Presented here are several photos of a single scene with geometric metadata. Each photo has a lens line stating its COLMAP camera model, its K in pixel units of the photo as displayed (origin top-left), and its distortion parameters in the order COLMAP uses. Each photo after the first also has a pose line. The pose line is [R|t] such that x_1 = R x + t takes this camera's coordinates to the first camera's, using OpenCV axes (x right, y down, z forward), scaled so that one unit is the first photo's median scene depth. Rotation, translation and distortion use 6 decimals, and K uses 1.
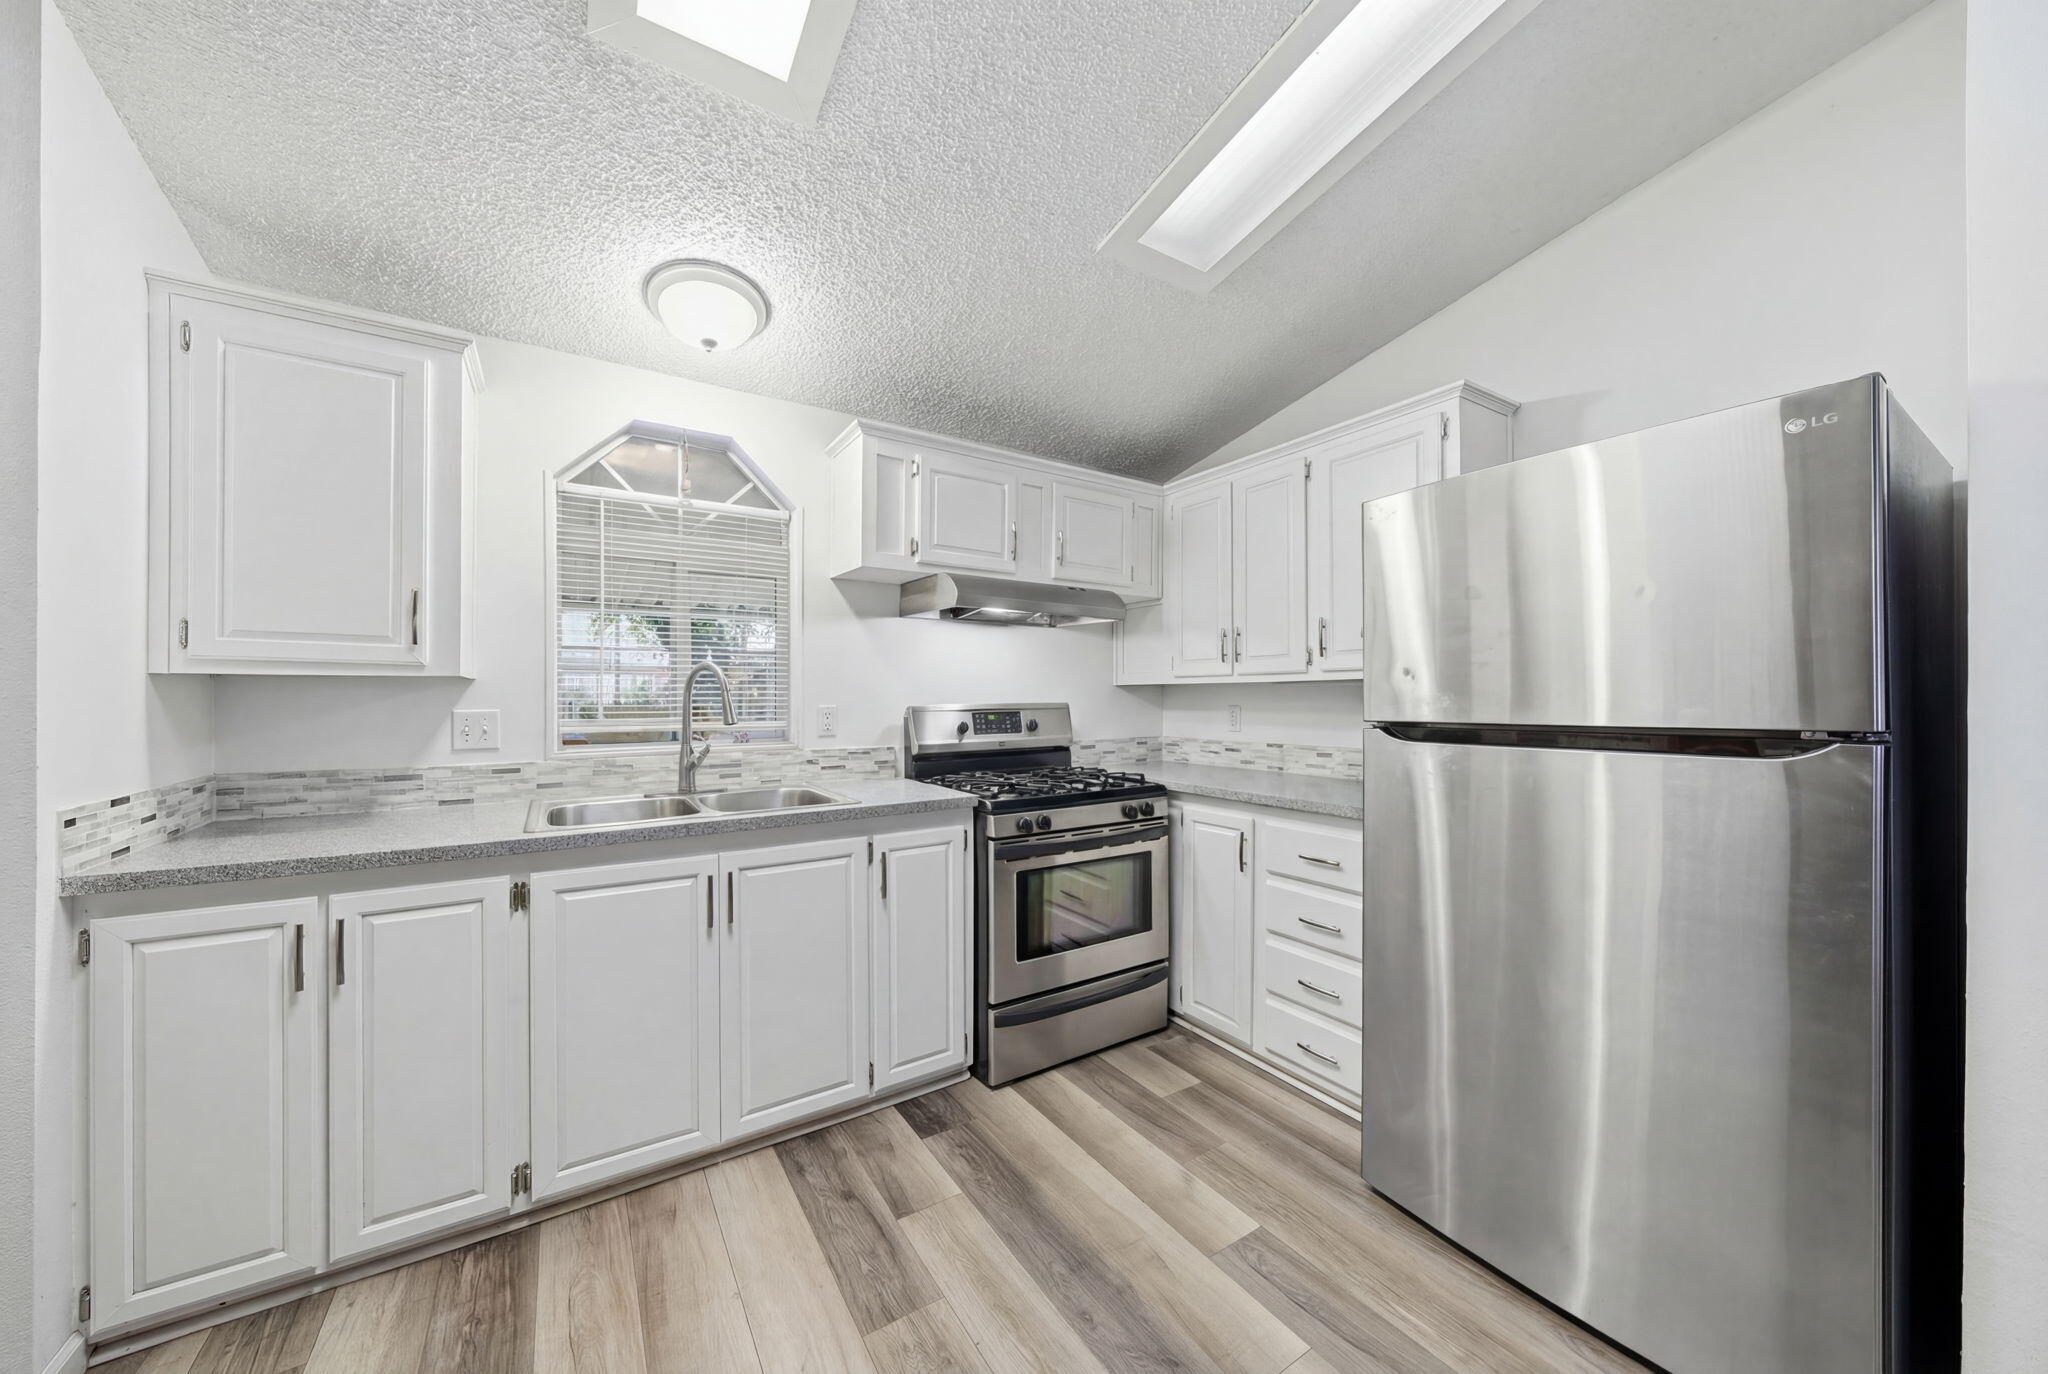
lens RADIAL K [[698.8, 0, 1012.3], [0, 698.8, 695.2], [0, 0, 1]] dist [0.001749, 0.000107]
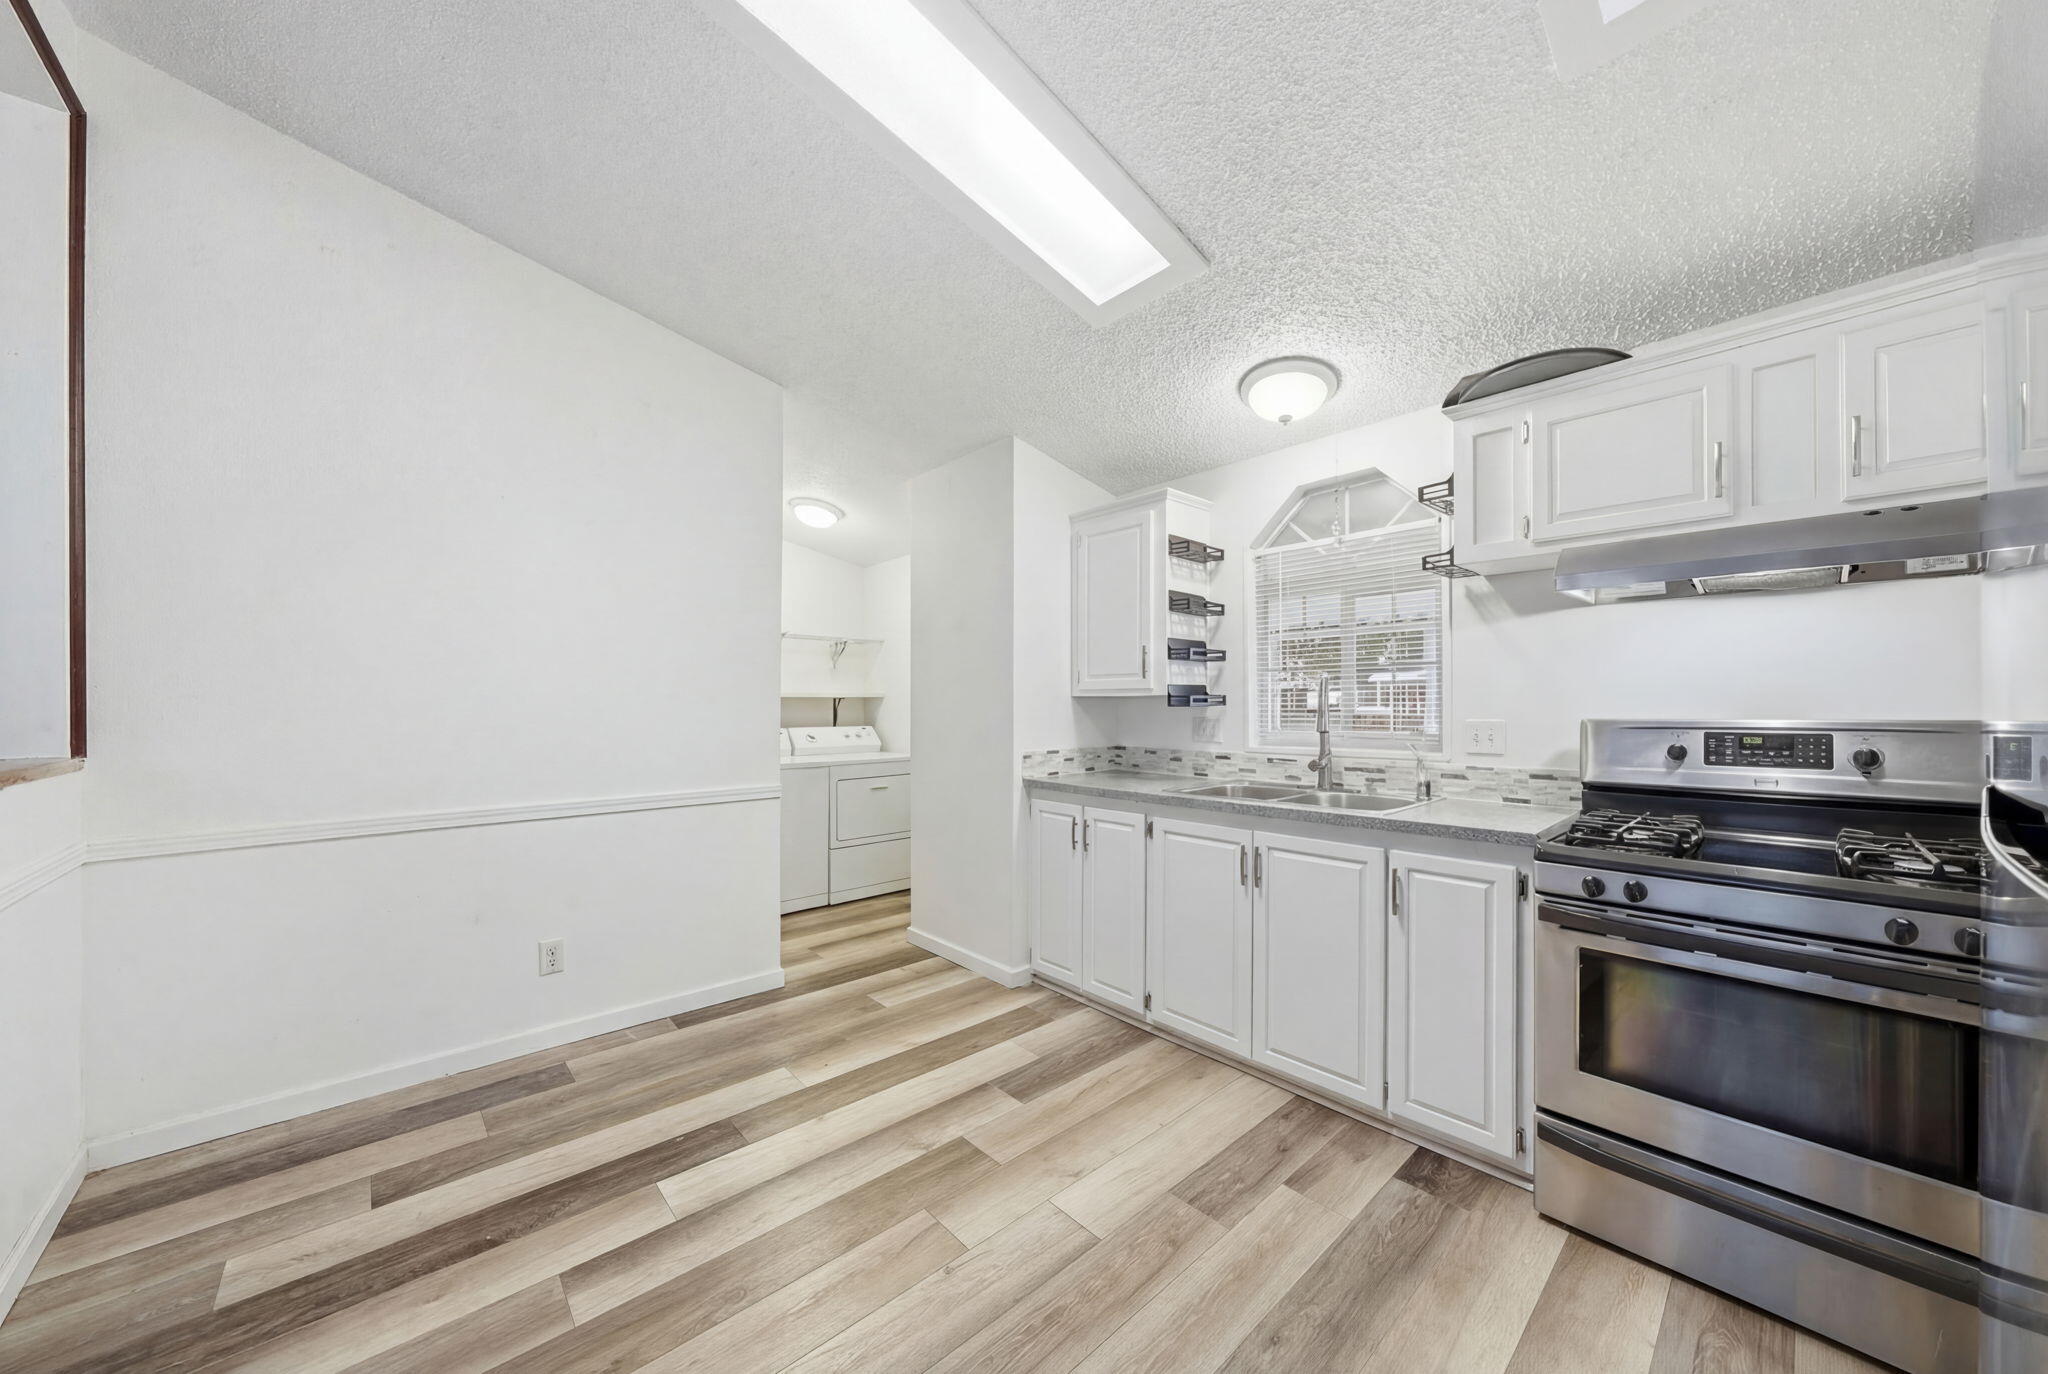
lens RADIAL K [[730.4, 0, 1020.7], [0, 730.4, 699.3], [0, 0, 1]] dist [0.001930, 0.000156]
pose [[0.172449, -0.011157, -0.984955, 0.816963], [-0.002614, 0.999927, -0.011785, 0.005087], [0.985015, 0.004607, 0.172408, 0.356455]]
